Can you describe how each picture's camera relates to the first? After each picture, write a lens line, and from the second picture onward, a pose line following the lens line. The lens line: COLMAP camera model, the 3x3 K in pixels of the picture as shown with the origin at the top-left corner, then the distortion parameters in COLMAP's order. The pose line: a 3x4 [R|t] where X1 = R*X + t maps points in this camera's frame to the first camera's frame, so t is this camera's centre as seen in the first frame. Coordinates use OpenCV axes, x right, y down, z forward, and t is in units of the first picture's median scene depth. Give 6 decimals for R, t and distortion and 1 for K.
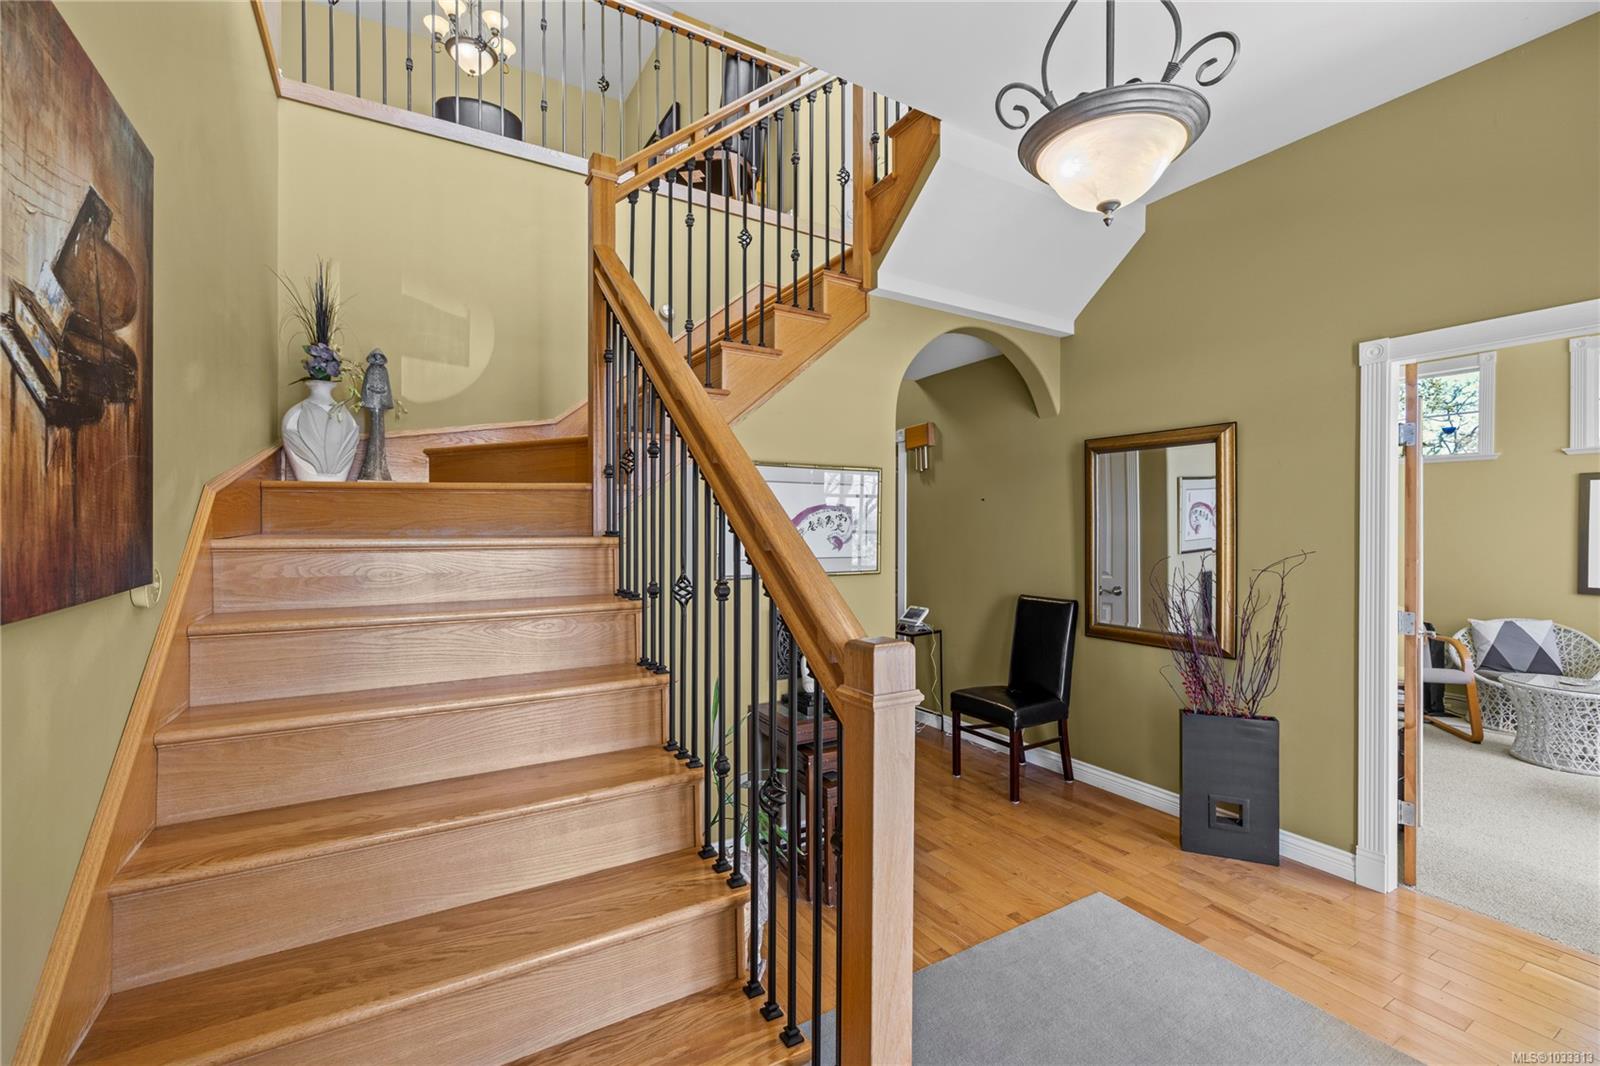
lens RADIAL K [[667.1, 0, 795.7], [0, 667.1, 536.2], [0, 0, 1]] dist [0.001336, -0.000336]
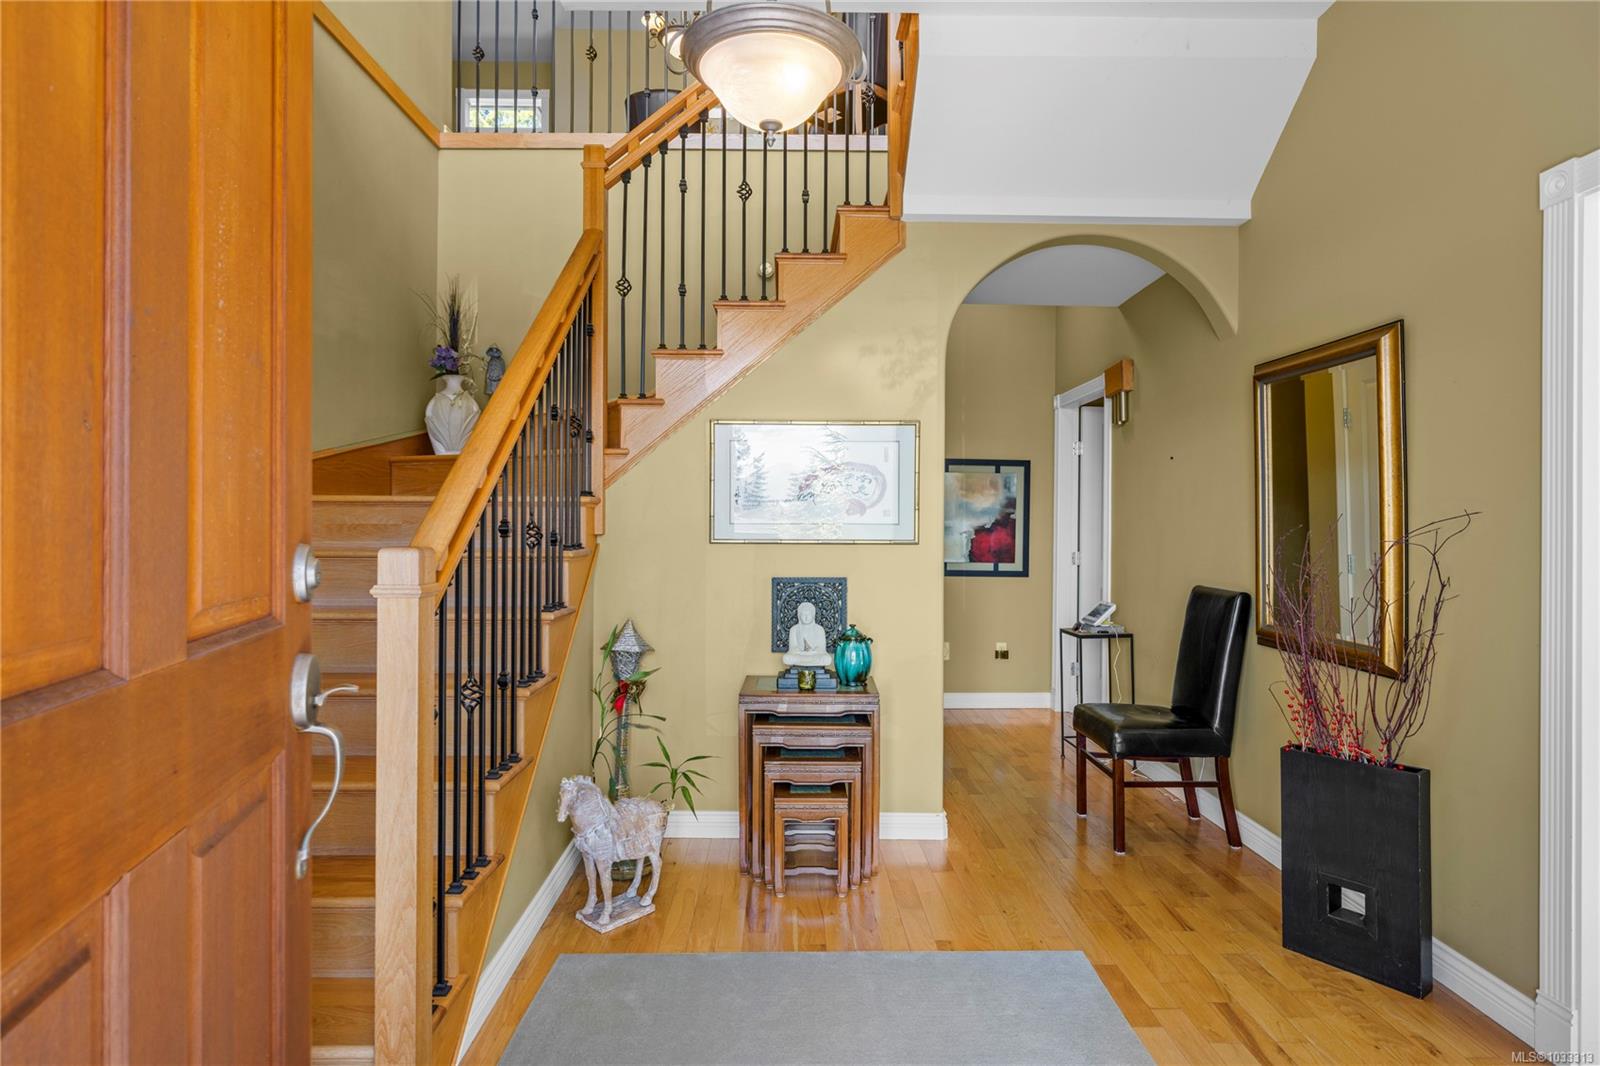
lens RADIAL K [[829.2, 0, 803.3], [0, 829.2, 520.1], [0, 0, 1]] dist [0.003952, -0.000780]
pose [[0.872633, 0.000545, -0.488376, 0.567193], [-0.008476, 0.999866, -0.014029, 0.045553], [0.488303, 0.016381, 0.872520, -0.002232]]
